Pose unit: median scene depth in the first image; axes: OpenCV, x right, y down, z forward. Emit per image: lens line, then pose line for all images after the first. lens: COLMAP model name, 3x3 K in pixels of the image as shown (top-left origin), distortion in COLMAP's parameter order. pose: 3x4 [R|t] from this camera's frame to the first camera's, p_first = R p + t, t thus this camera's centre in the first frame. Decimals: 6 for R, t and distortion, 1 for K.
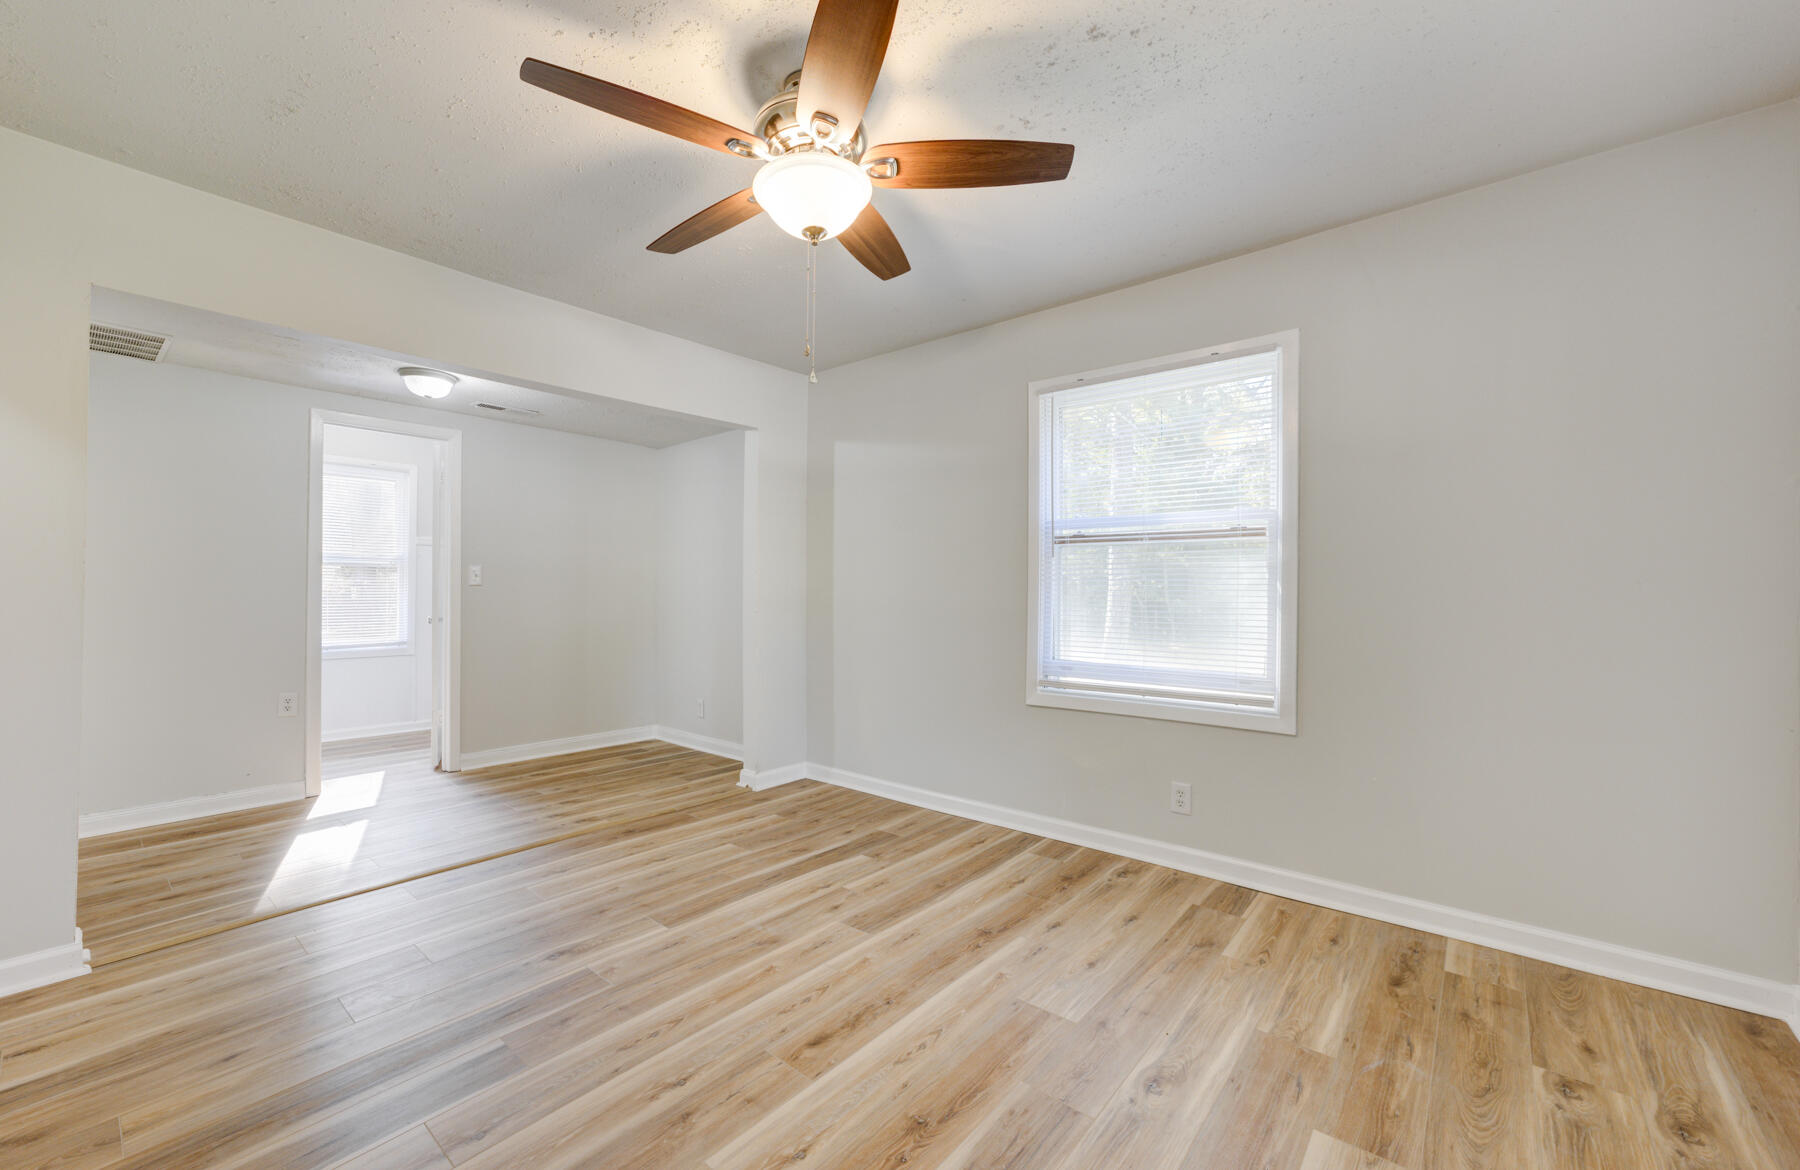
lens RADIAL K [[685.8, 0, 906.7], [0, 685.8, 613.8], [0, 0, 1]] dist [-0.042428, 0.010797]
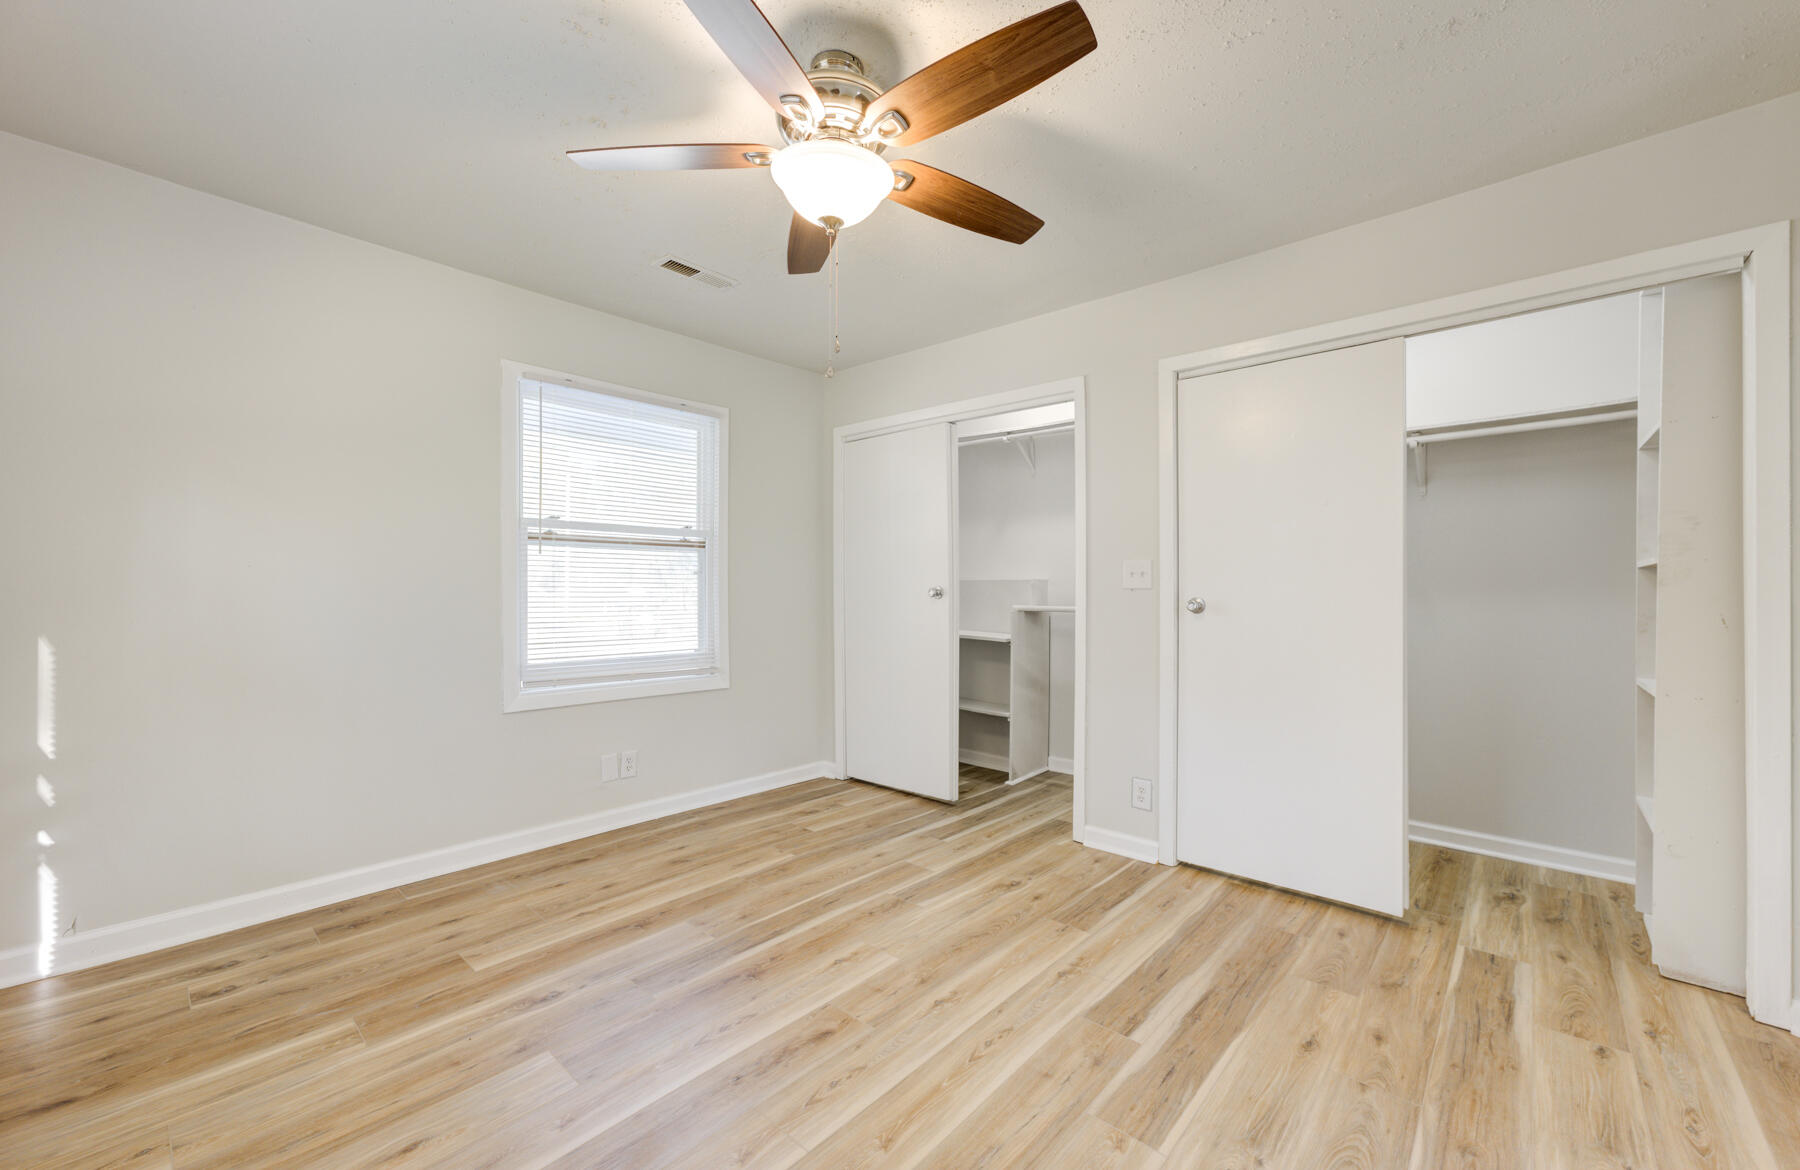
lens RADIAL K [[708.2, 0, 895.6], [0, 708.2, 587.1], [0, 0, 1]] dist [-0.019186, 0.011958]
pose [[-0.998407, -0.007974, 0.055850, -0.198954], [-0.007214, 0.999879, 0.013786, -0.037307], [-0.055954, 0.013361, -0.998344, 1.381531]]
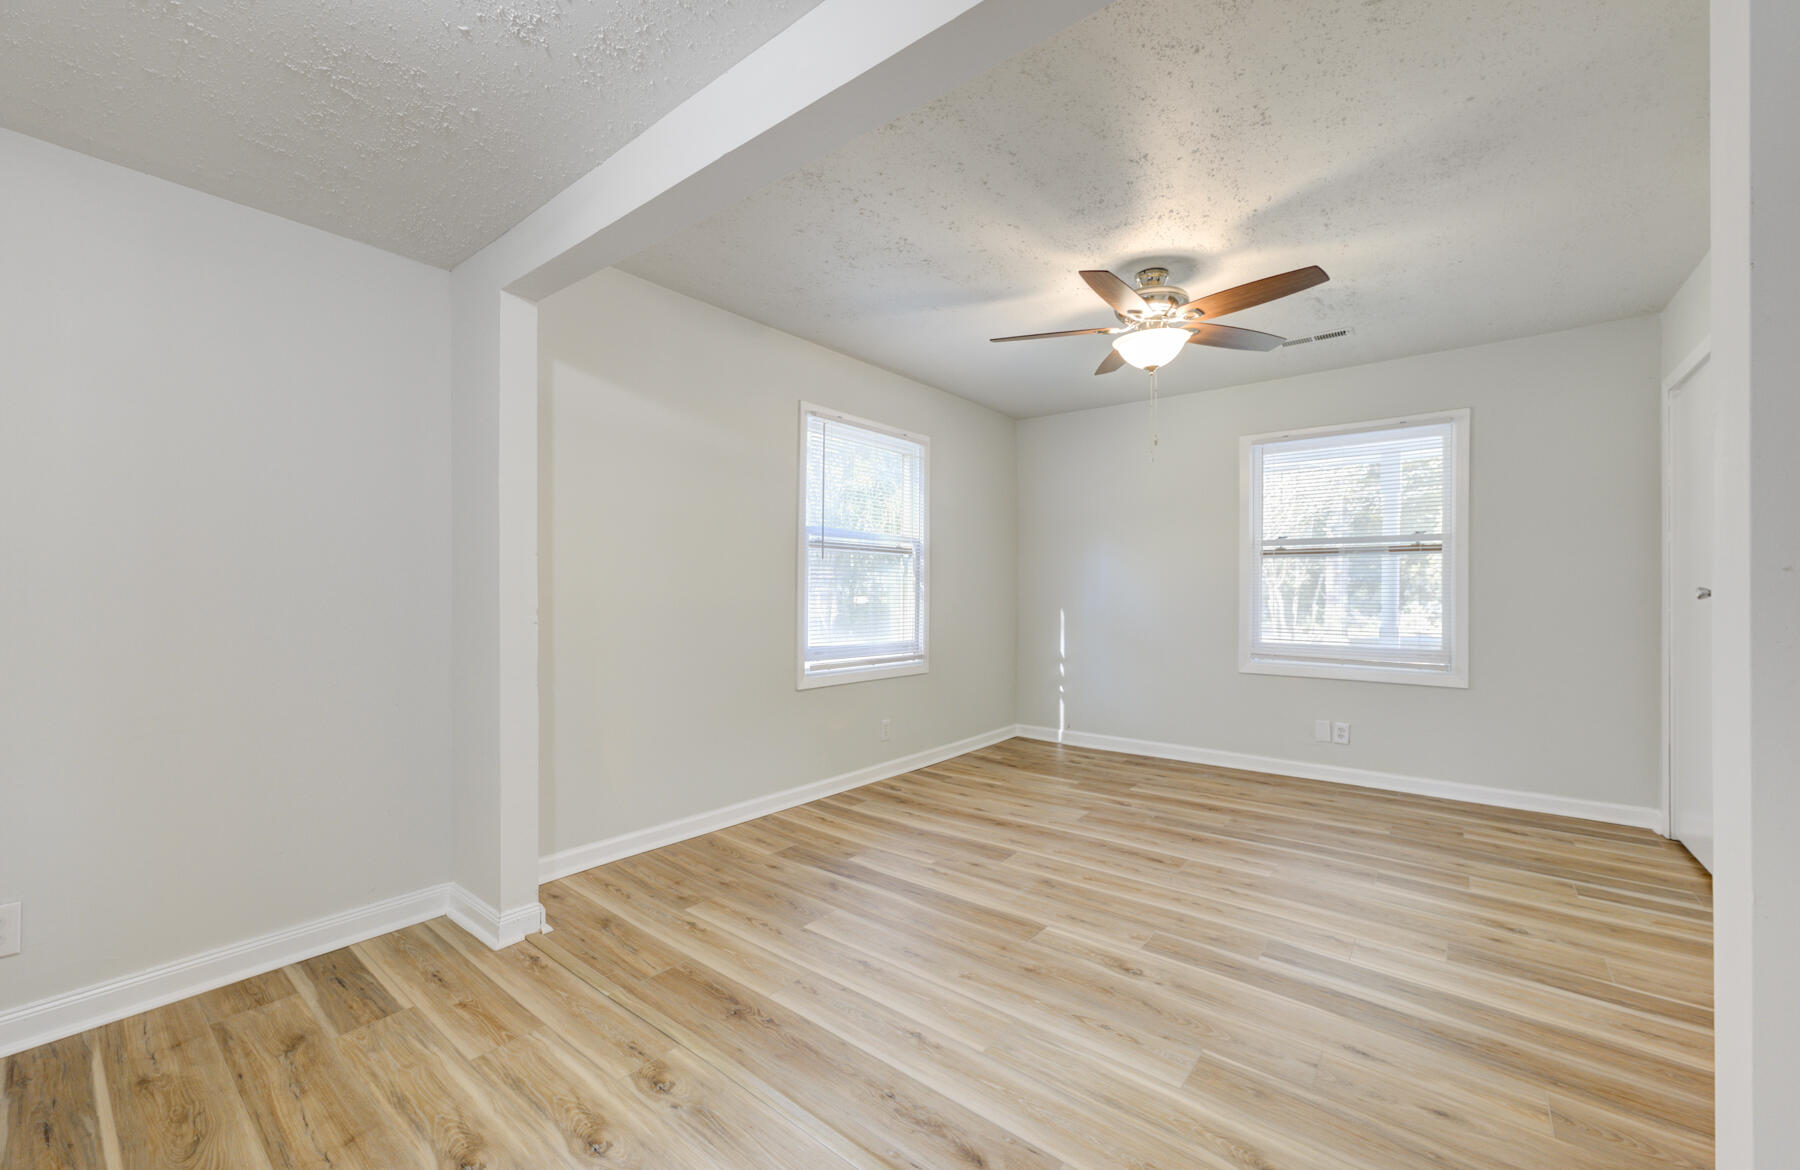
lens RADIAL K [[708.2, 0, 895.6], [0, 708.2, 587.1], [0, 0, 1]] dist [-0.019186, 0.011958]
pose [[-0.003374, 0.000363, 0.999994, -1.264828], [0.016548, 0.999863, -0.000307, -0.034301], [-0.999857, 0.016547, -0.003380, 1.108919]]
